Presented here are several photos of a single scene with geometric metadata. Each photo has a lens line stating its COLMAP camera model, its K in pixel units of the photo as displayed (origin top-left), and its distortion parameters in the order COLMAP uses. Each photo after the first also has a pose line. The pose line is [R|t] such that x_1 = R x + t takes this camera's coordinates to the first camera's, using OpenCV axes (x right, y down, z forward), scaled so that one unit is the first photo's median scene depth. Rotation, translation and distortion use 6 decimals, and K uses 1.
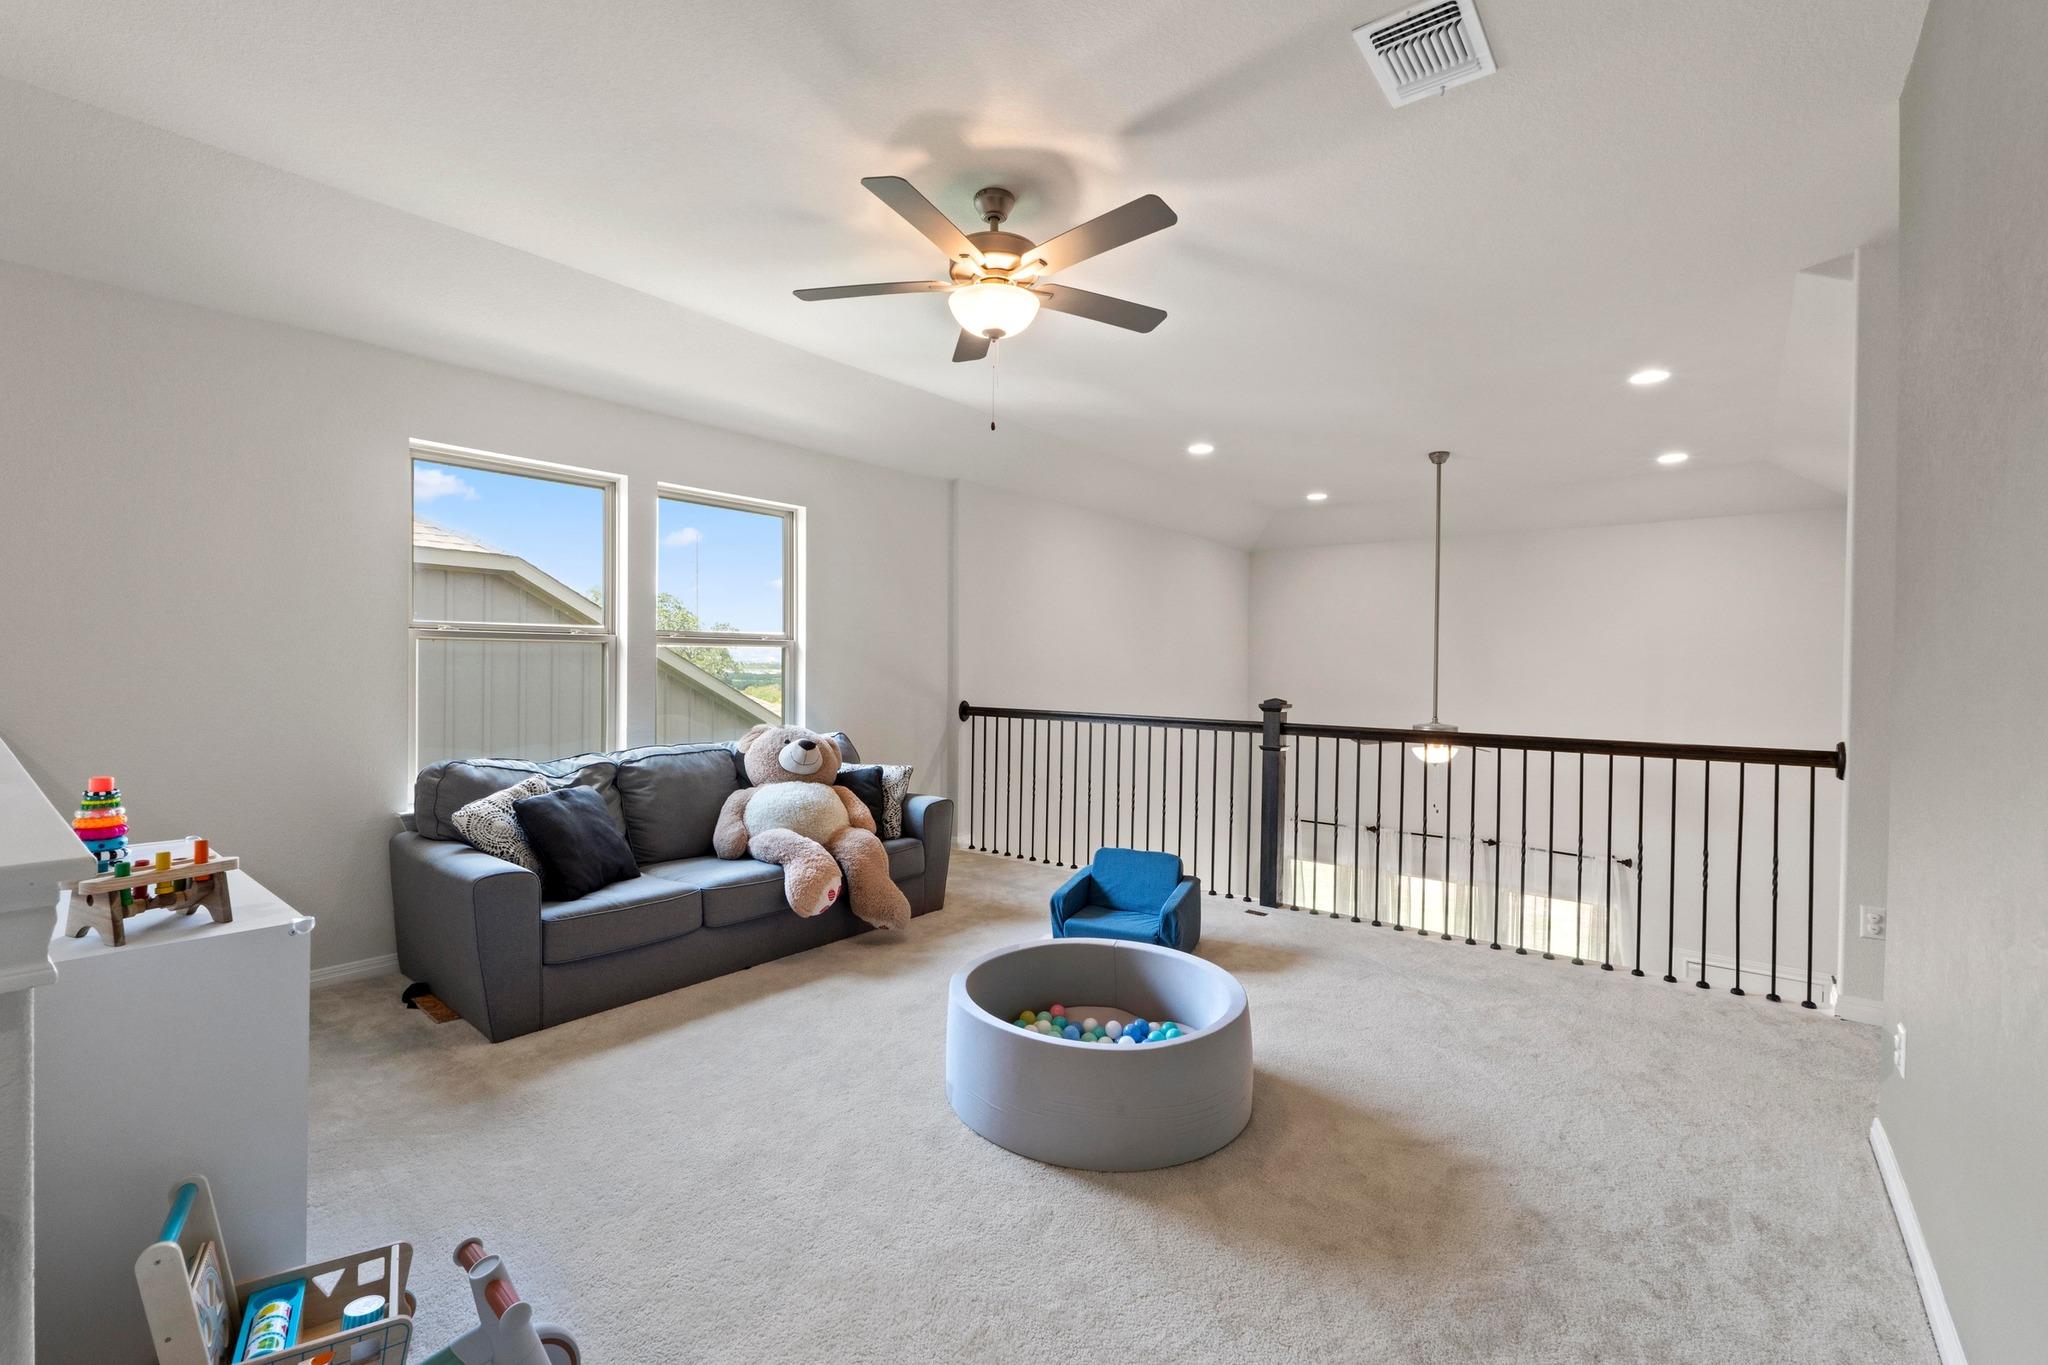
lens RADIAL K [[880.2, 0, 1021.6], [0, 880.2, 658.6], [0, 0, 1]] dist [-0.001717, -0.000871]
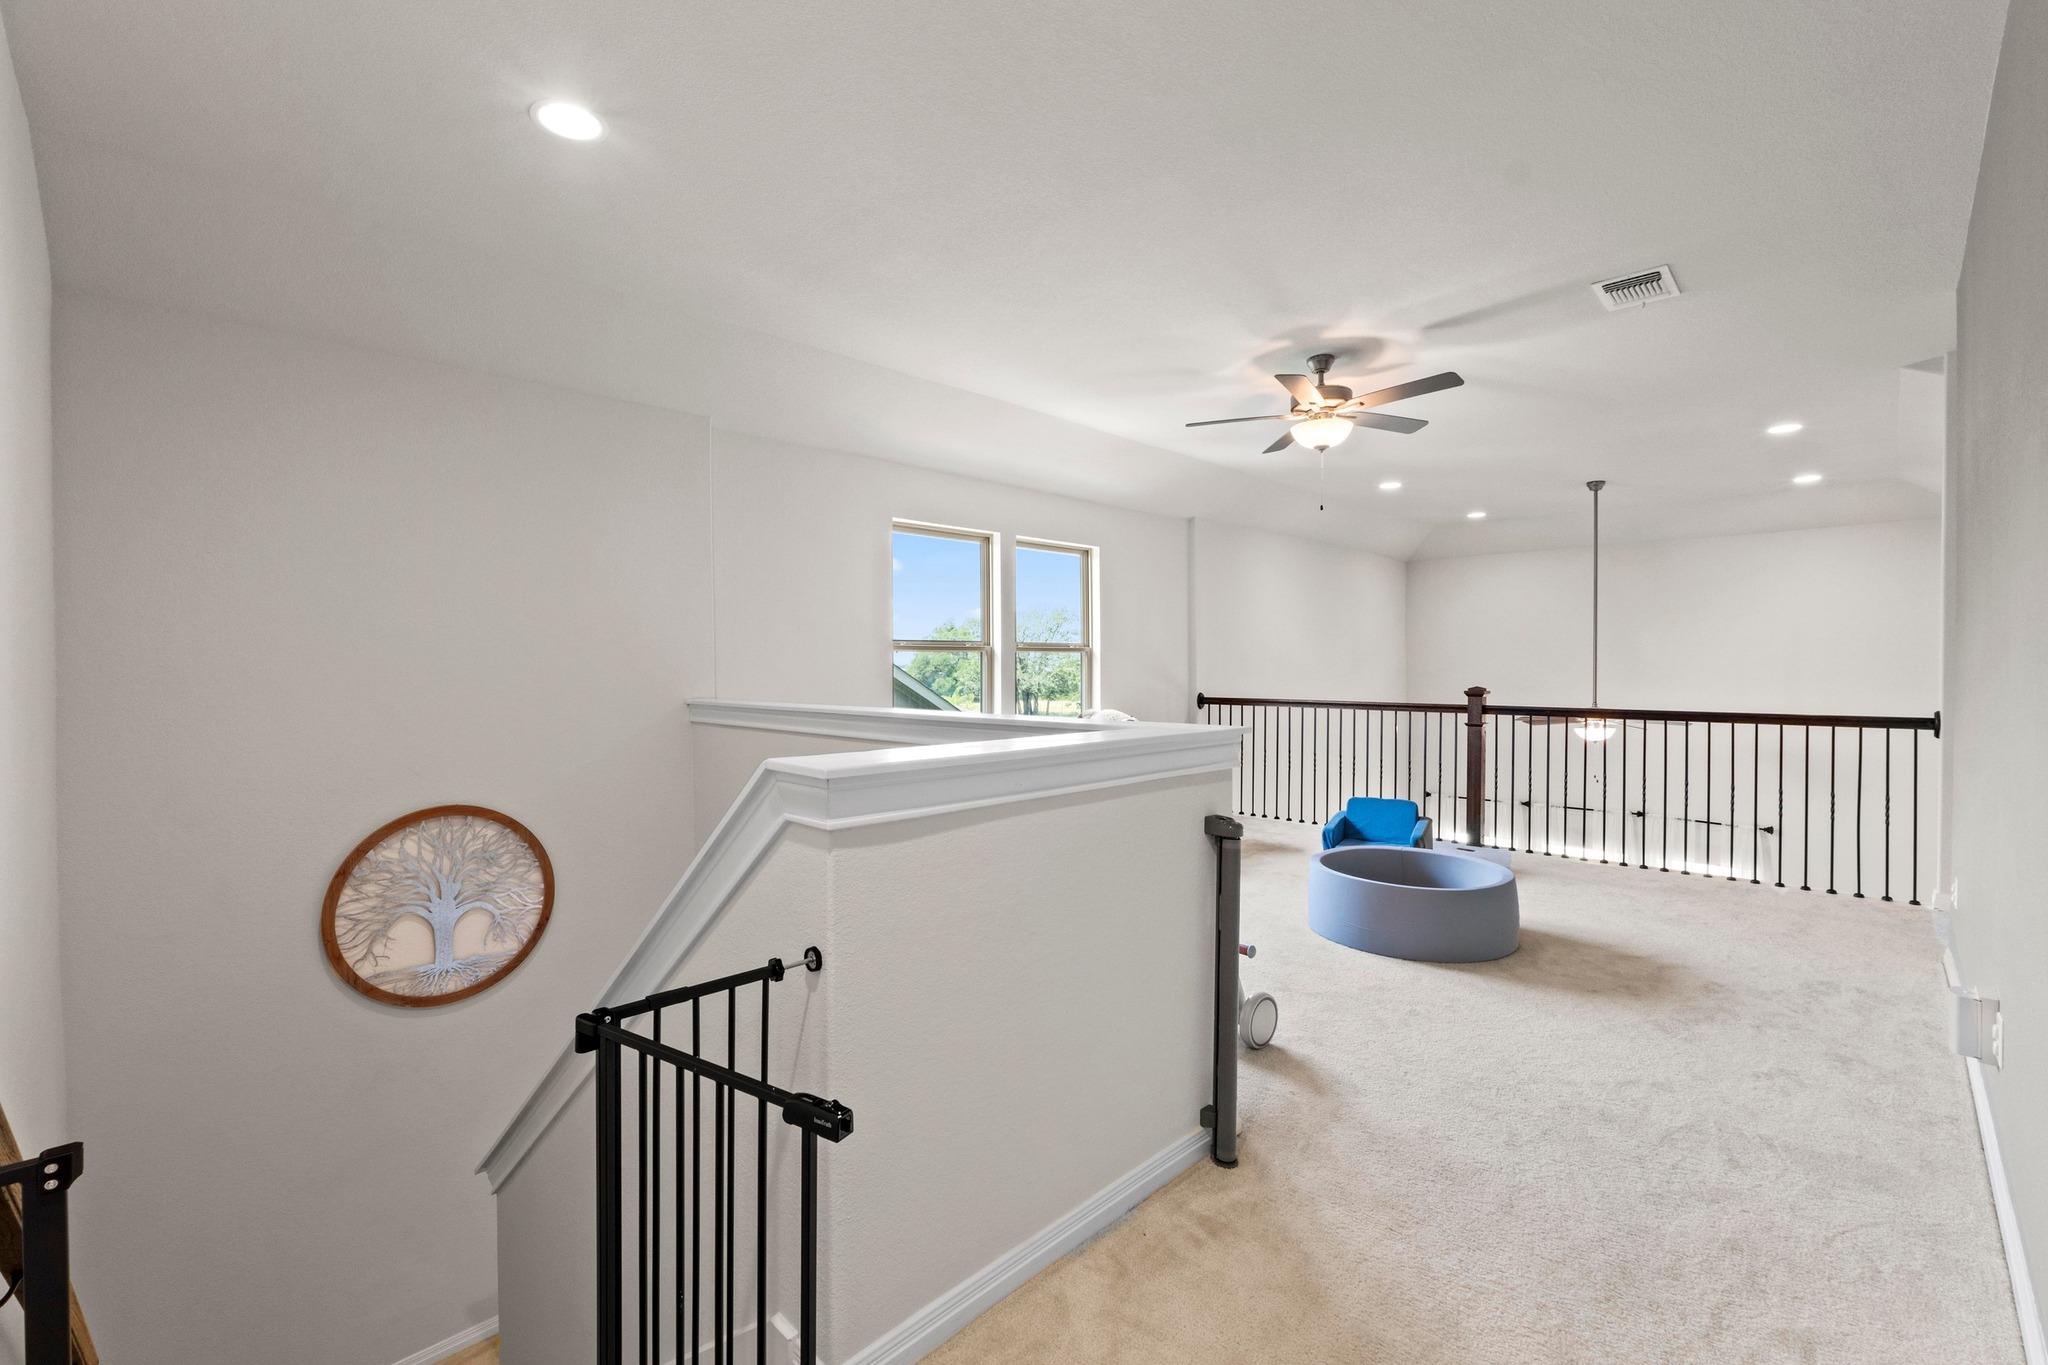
lens RADIAL K [[880.0, 0, 1025.3], [0, 880.0, 662.4], [0, 0, 1]] dist [-0.000495, 0.000234]
pose [[0.995340, -0.014014, -0.095400, -0.330944], [0.014447, 0.999888, 0.003845, -0.006584], [0.095335, -0.005206, 0.995432, -0.471411]]
